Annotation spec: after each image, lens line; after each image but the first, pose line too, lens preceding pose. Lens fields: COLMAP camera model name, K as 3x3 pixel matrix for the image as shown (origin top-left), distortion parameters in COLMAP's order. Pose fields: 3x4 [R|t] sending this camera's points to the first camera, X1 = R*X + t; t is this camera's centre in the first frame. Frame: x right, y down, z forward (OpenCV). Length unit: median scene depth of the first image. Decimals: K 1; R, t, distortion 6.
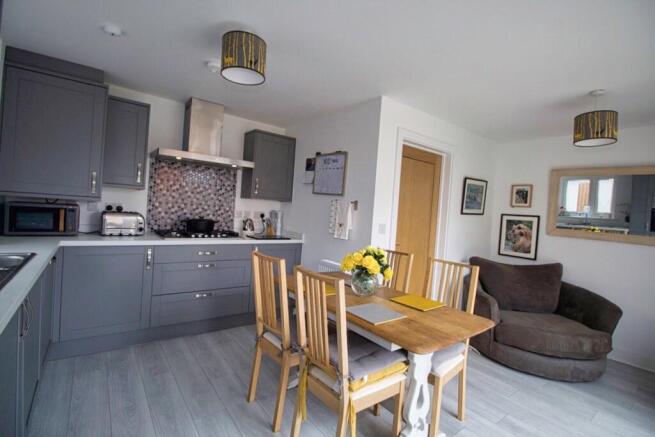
lens RADIAL K [[302.3, 0, 325.4], [0, 302.3, 213.3], [0, 0, 1]] dist [-0.005124, -0.009648]
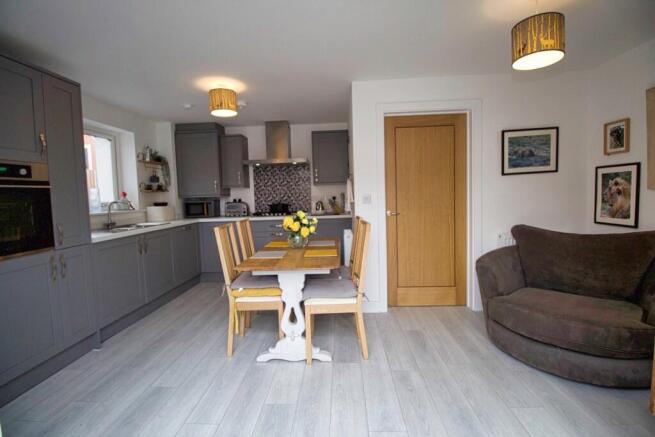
lens RADIAL K [[302.3, 0, 324.4], [0, 302.3, 213.2], [0, 0, 1]] dist [-0.005124, -0.009648]
pose [[0.758046, -0.054457, -0.649924, 0.686921], [0.076206, 0.997078, 0.005339, 0.074224], [0.647734, -0.053576, 0.759981, 0.036218]]
